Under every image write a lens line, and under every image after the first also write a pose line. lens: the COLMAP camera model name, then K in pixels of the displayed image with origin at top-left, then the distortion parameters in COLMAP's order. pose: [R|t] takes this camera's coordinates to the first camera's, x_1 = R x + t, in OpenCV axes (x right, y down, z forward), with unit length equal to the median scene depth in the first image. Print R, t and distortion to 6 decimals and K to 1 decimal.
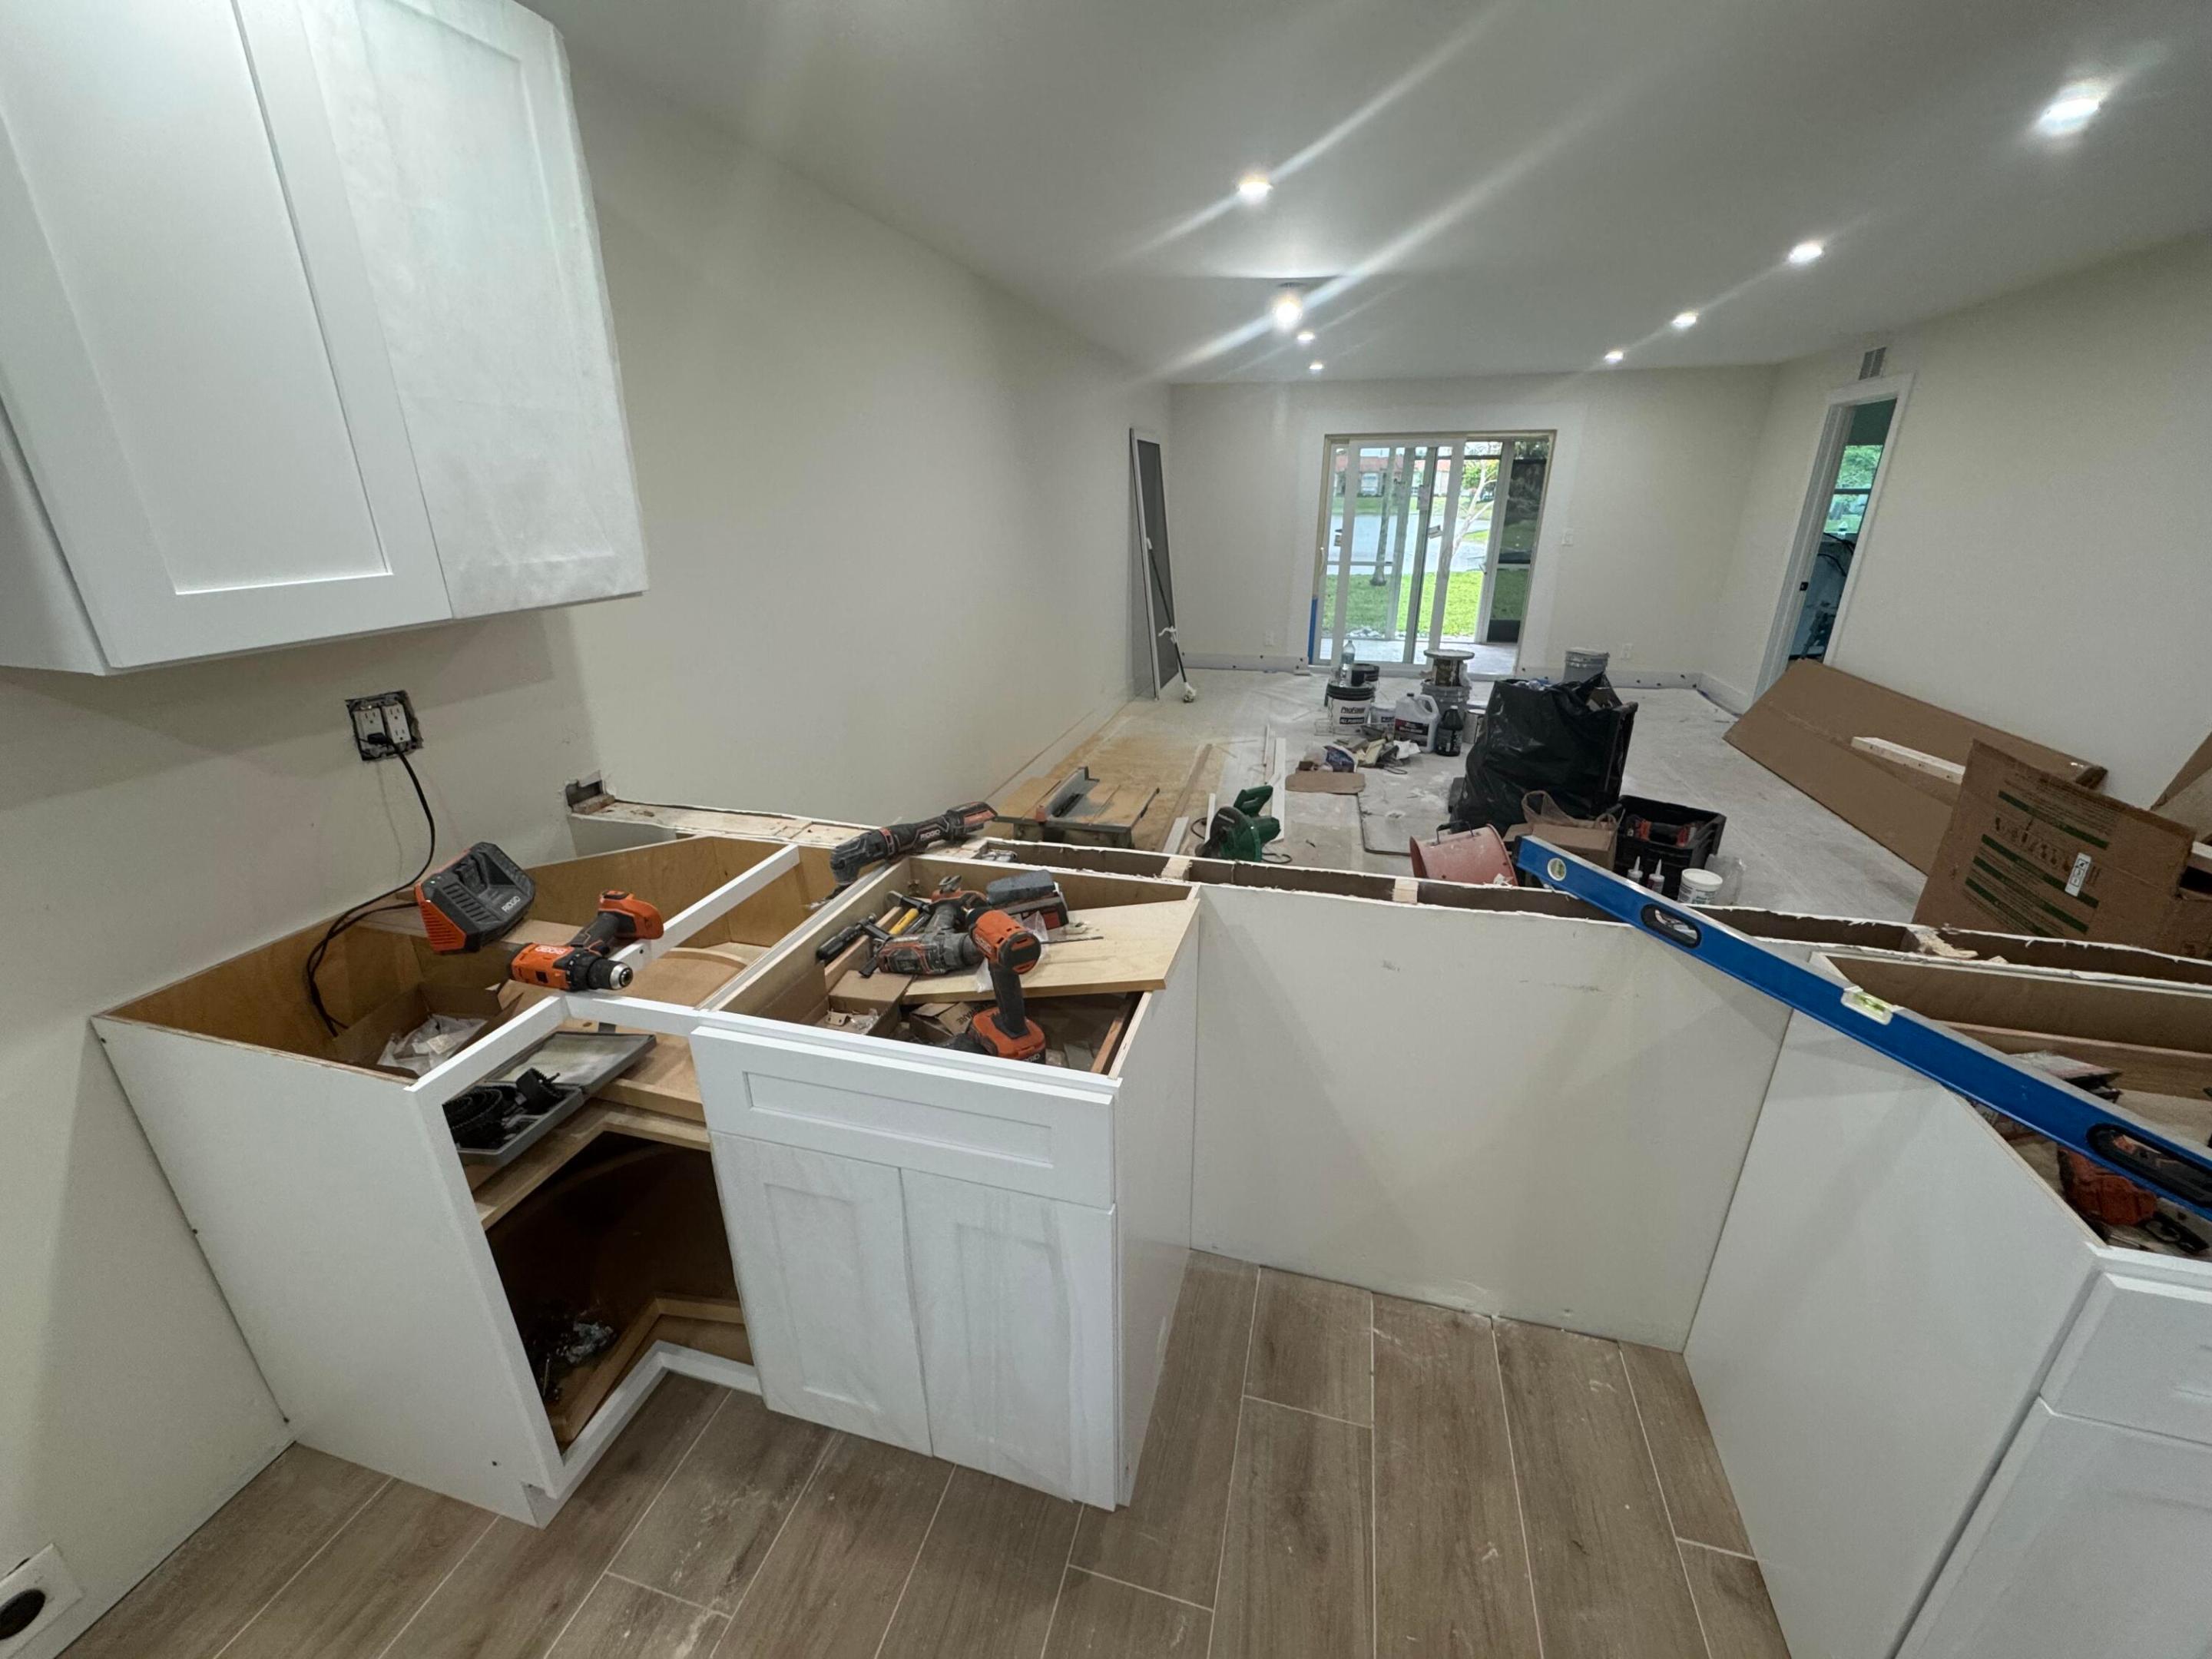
lens RADIAL K [[889.6, 0, 1097.5], [0, 889.6, 824.7], [0, 0, 1]] dist [-0.001576, 0.000006]
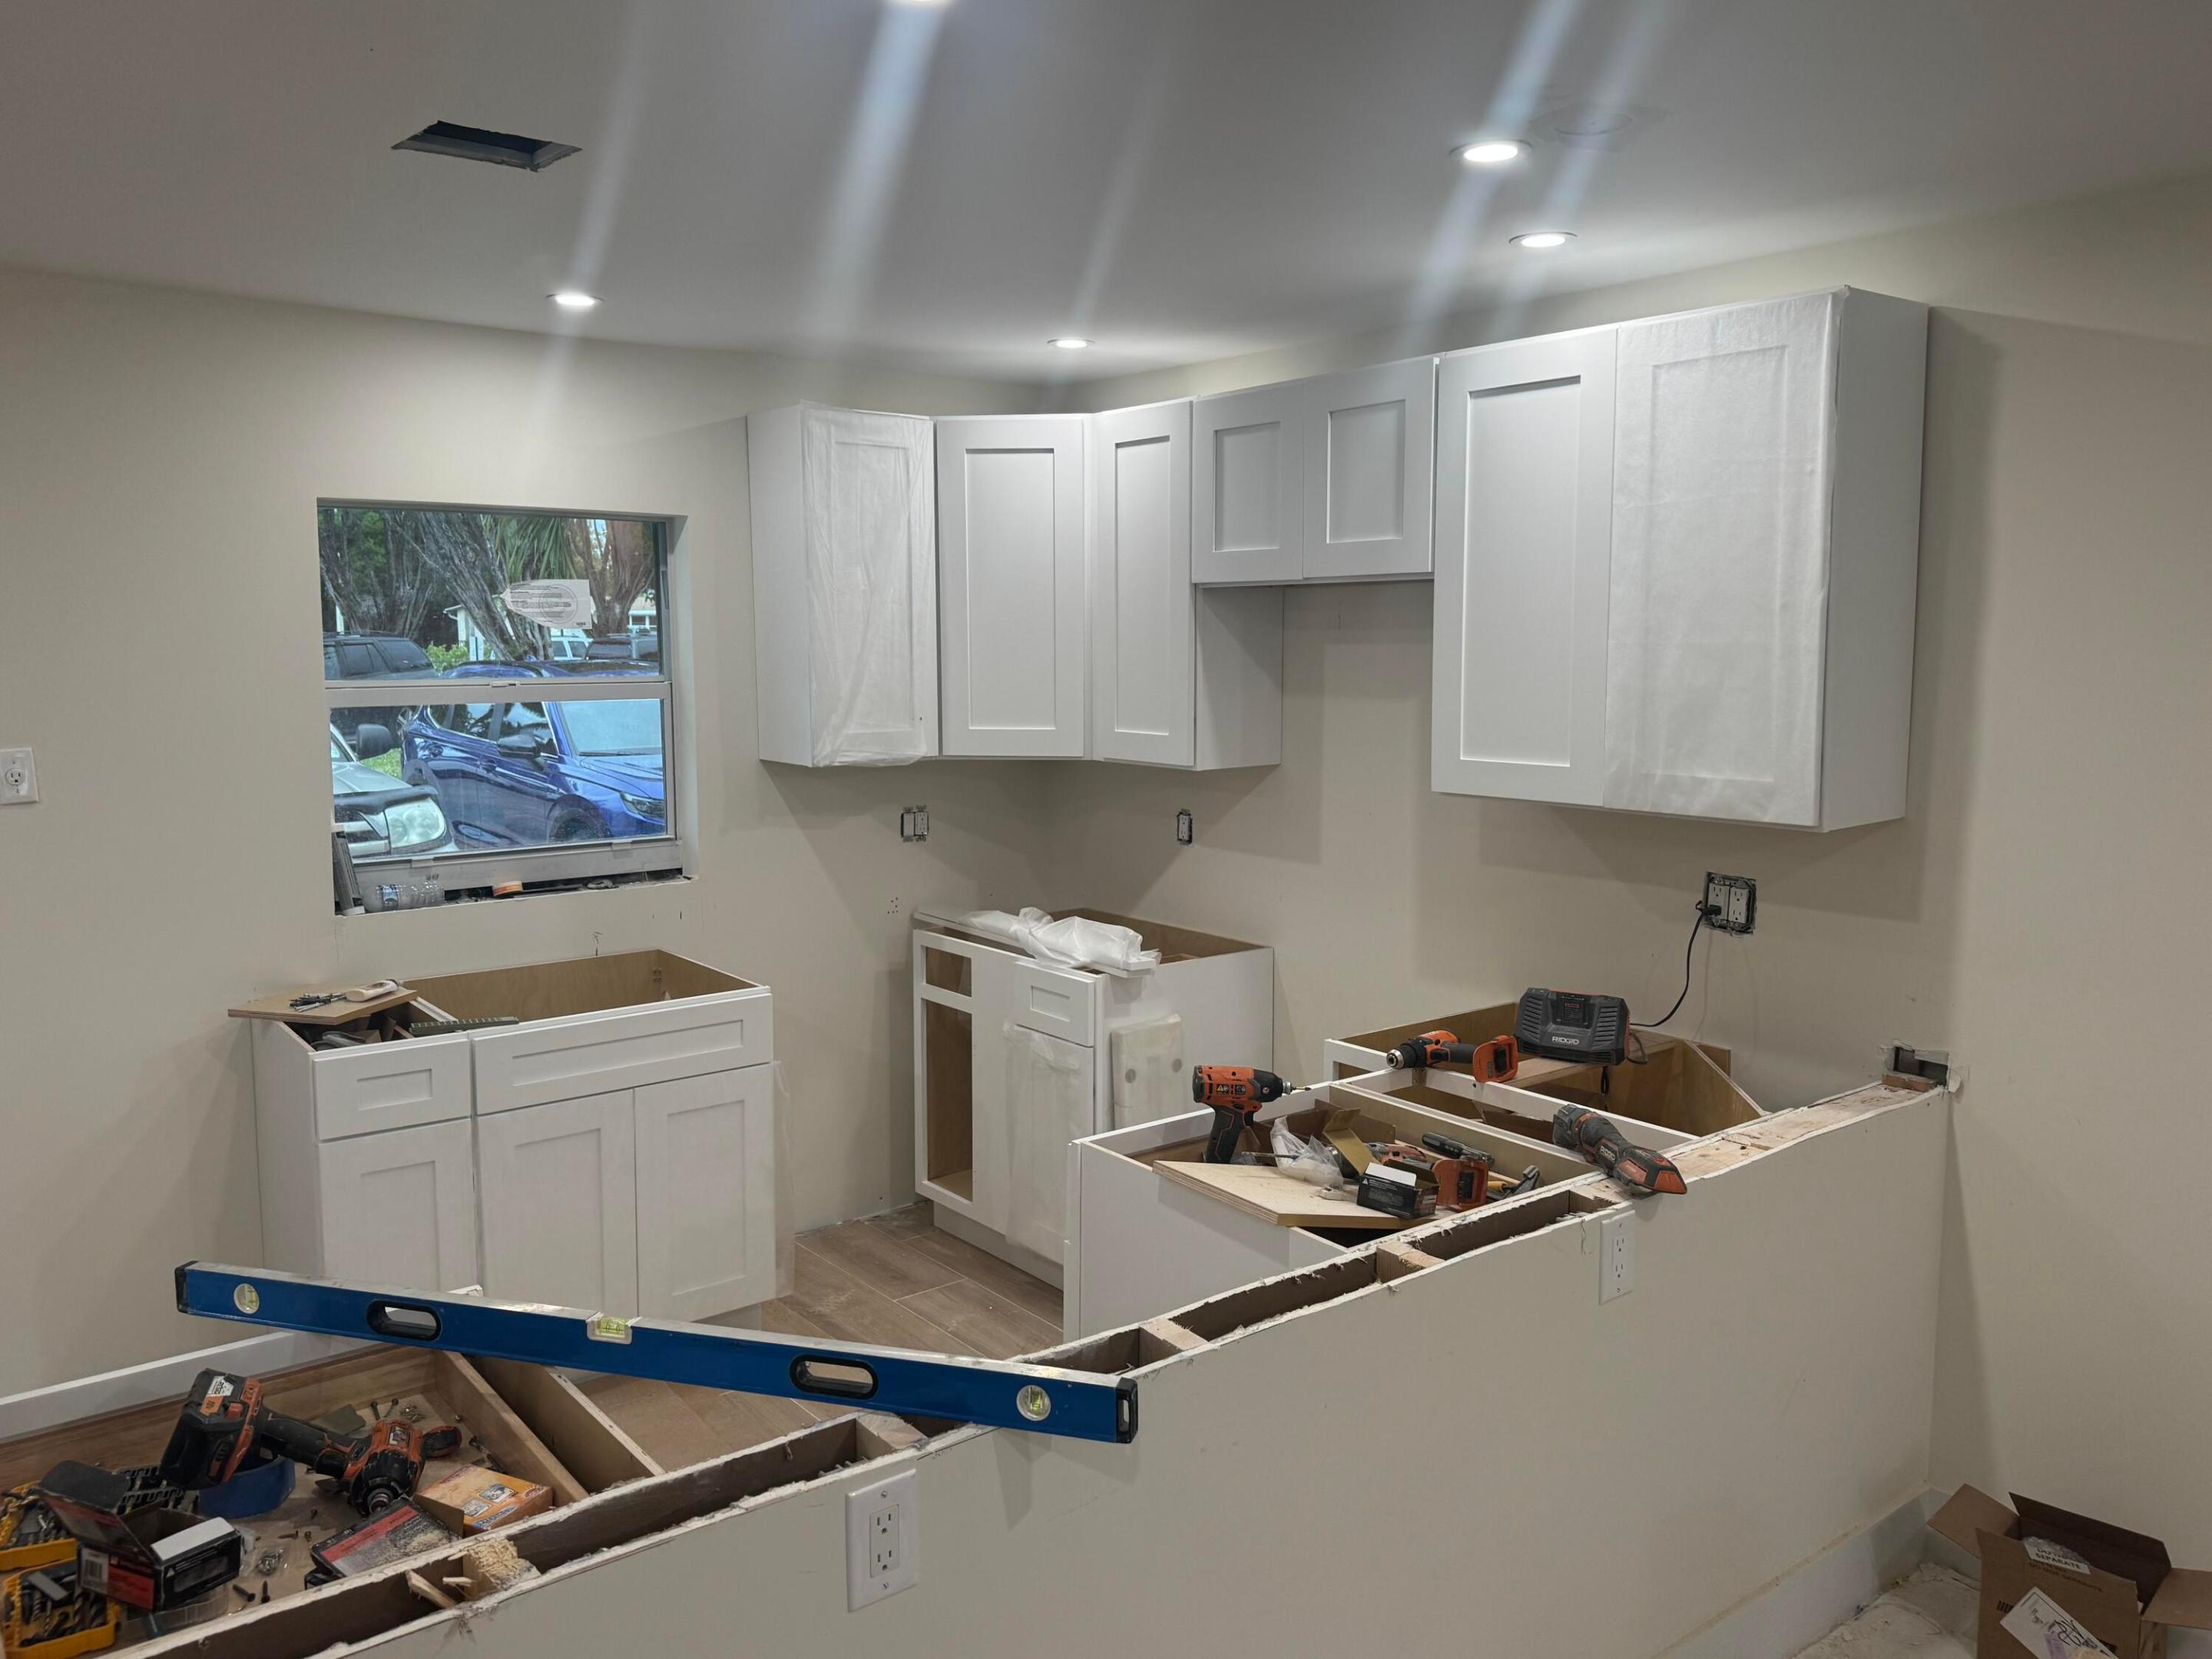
lens RADIAL K [[1644.9, 0, 1100.9], [0, 1644.9, 827.2], [0, 0, 1]] dist [0.001225, -0.000029]
pose [[-0.579816, 0.104378, -0.808034, 1.320414], [-0.283509, 0.903932, 0.320201, -0.639808], [0.763830, 0.414743, -0.494522, 1.391905]]
